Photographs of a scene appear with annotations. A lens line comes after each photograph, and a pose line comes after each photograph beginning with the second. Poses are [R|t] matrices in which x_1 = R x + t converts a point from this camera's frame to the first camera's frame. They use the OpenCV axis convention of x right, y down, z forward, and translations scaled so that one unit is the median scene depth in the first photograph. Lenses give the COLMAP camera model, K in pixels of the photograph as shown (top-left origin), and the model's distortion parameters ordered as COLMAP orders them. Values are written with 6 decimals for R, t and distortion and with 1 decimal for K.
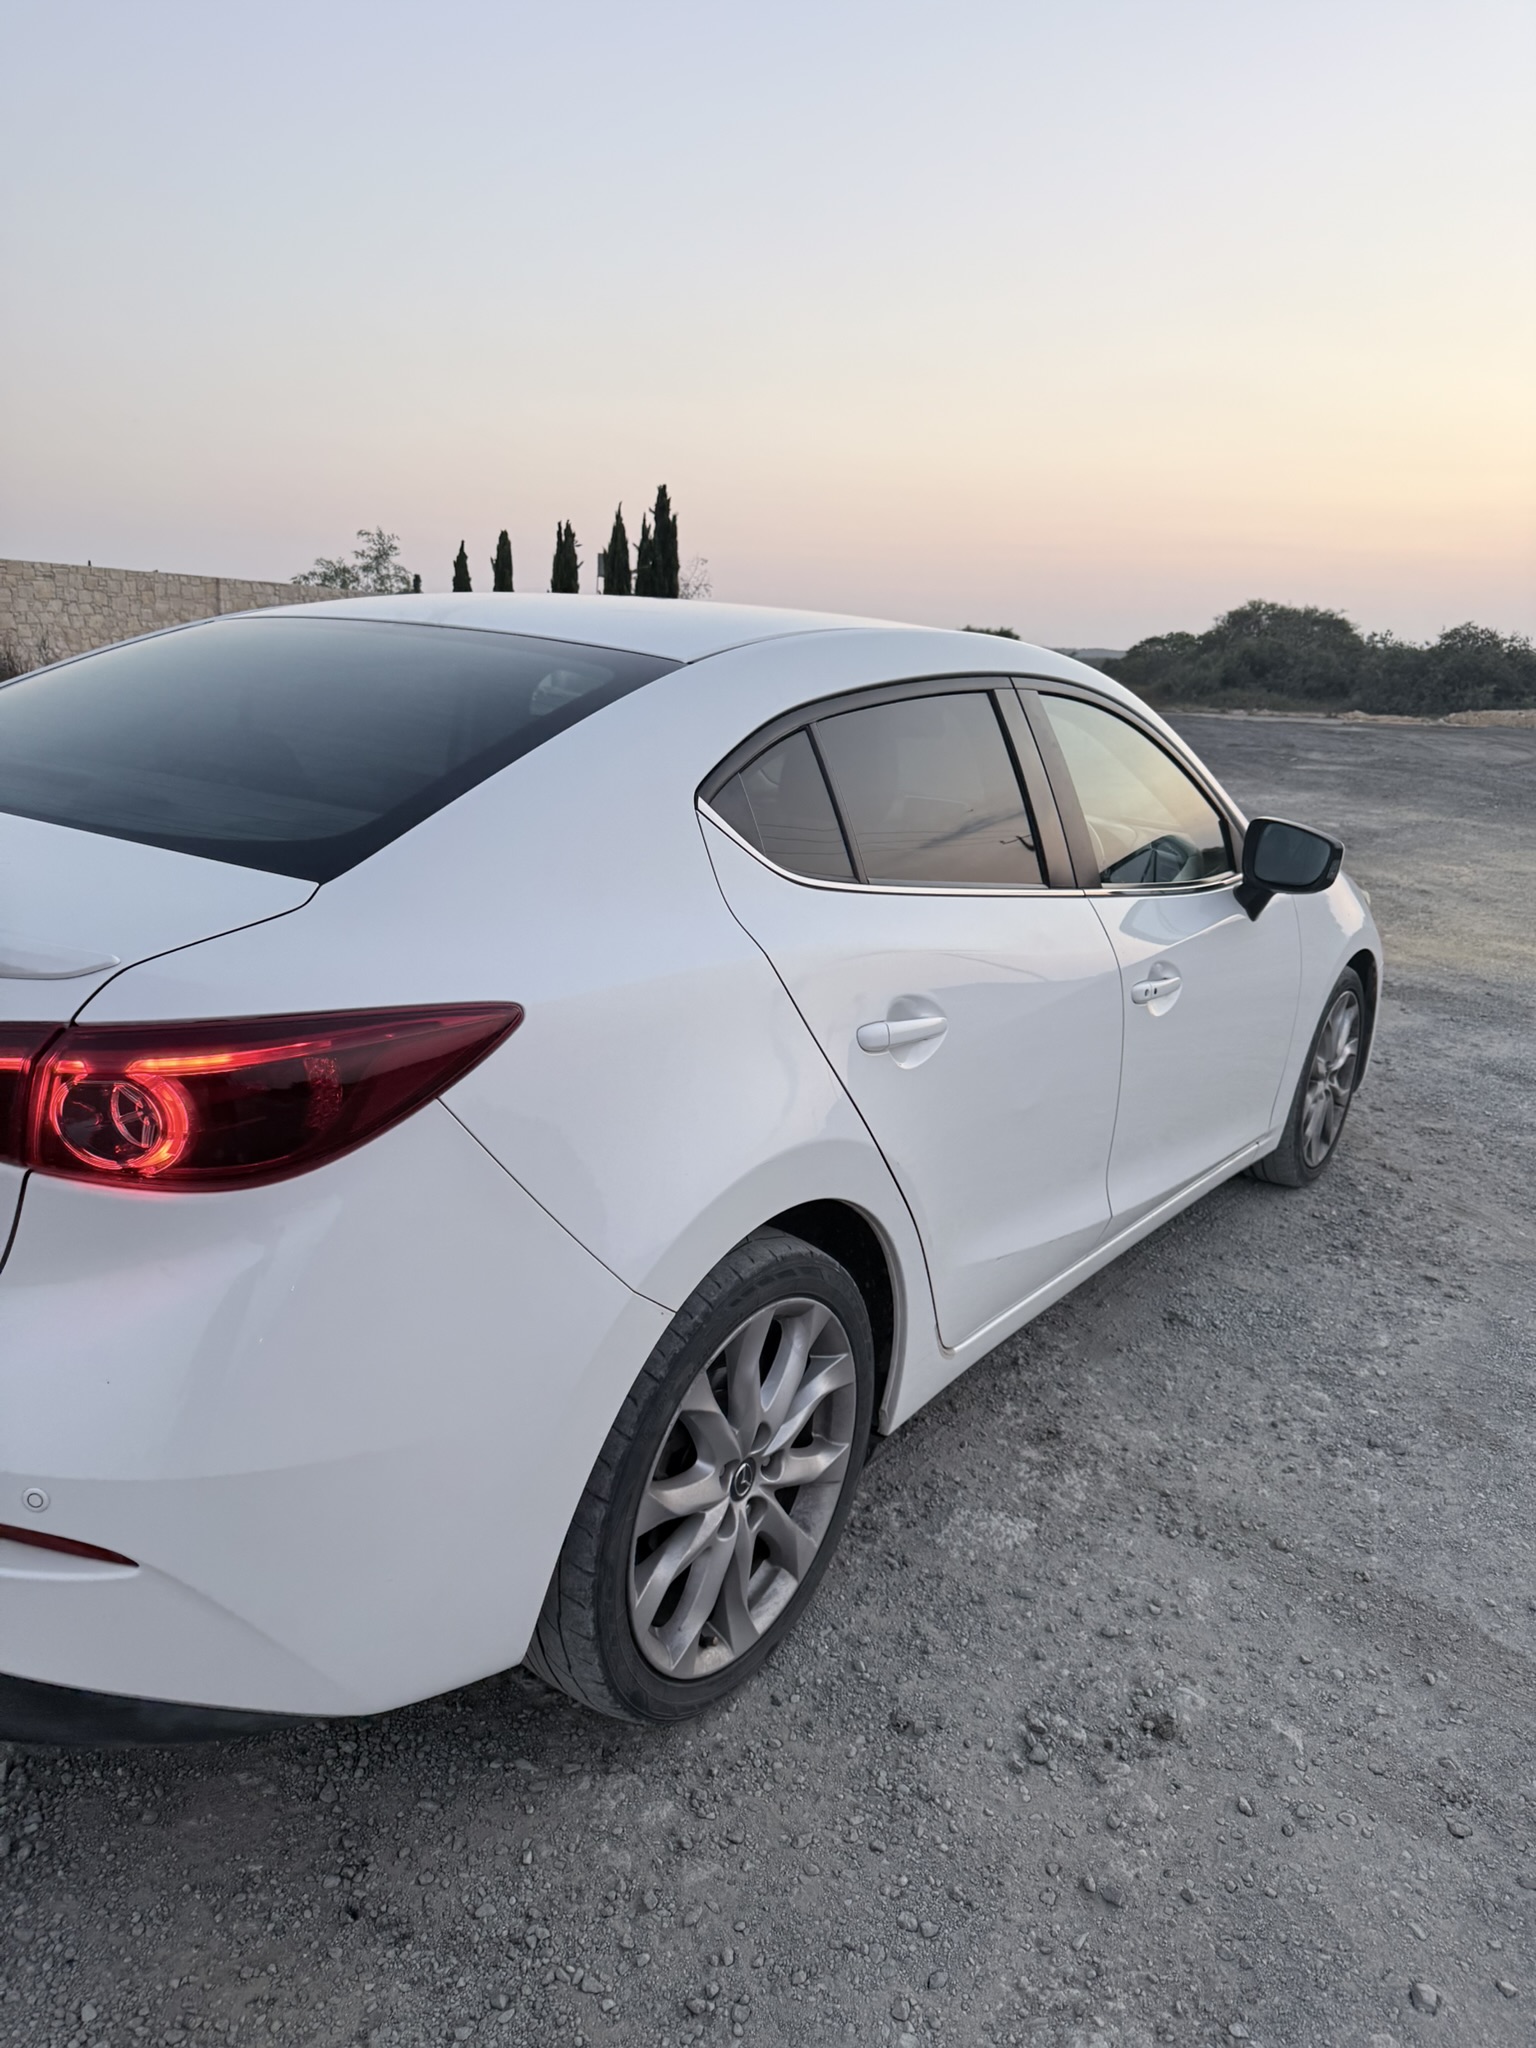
lens RADIAL K [[1507.6, 0, 761.9], [0, 1507.6, 949.9], [0, 0, 1]] dist [-0.000923, -0.005135]
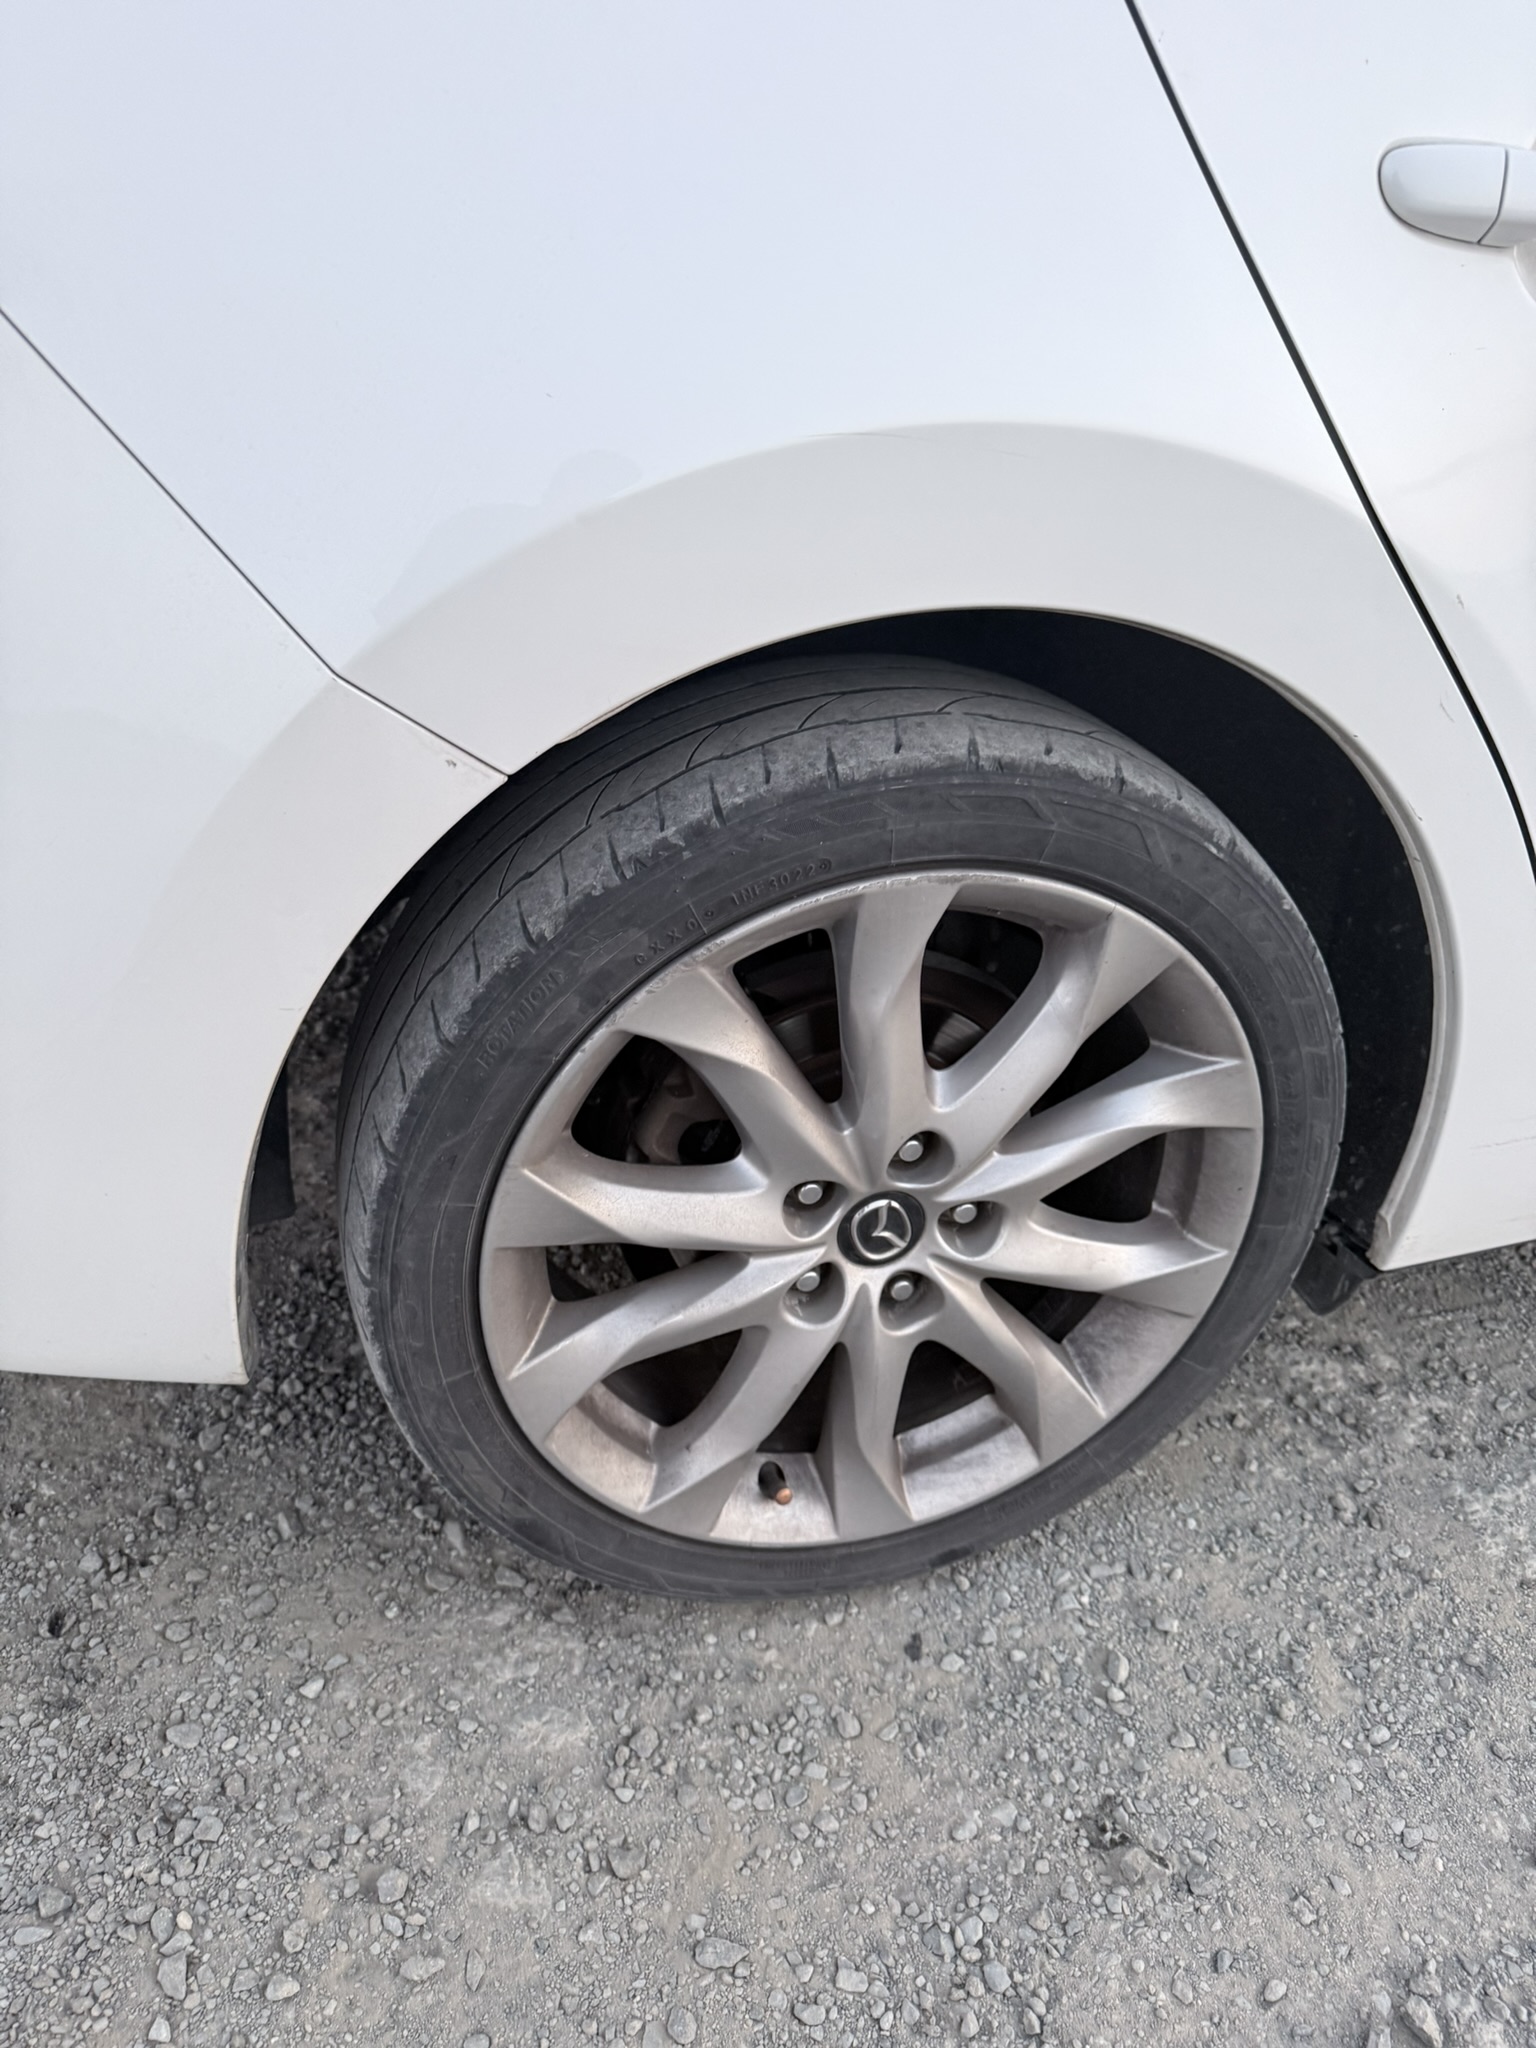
lens RADIAL K [[1507.6, 0, 761.9], [0, 1507.6, 949.9], [0, 0, 1]] dist [-0.000923, -0.005135]
pose [[0.776174, 0.240598, -0.582810, 0.215902], [-0.107171, 0.961225, 0.254089, 0.148103], [0.621345, -0.134757, 0.771862, 0.617705]]
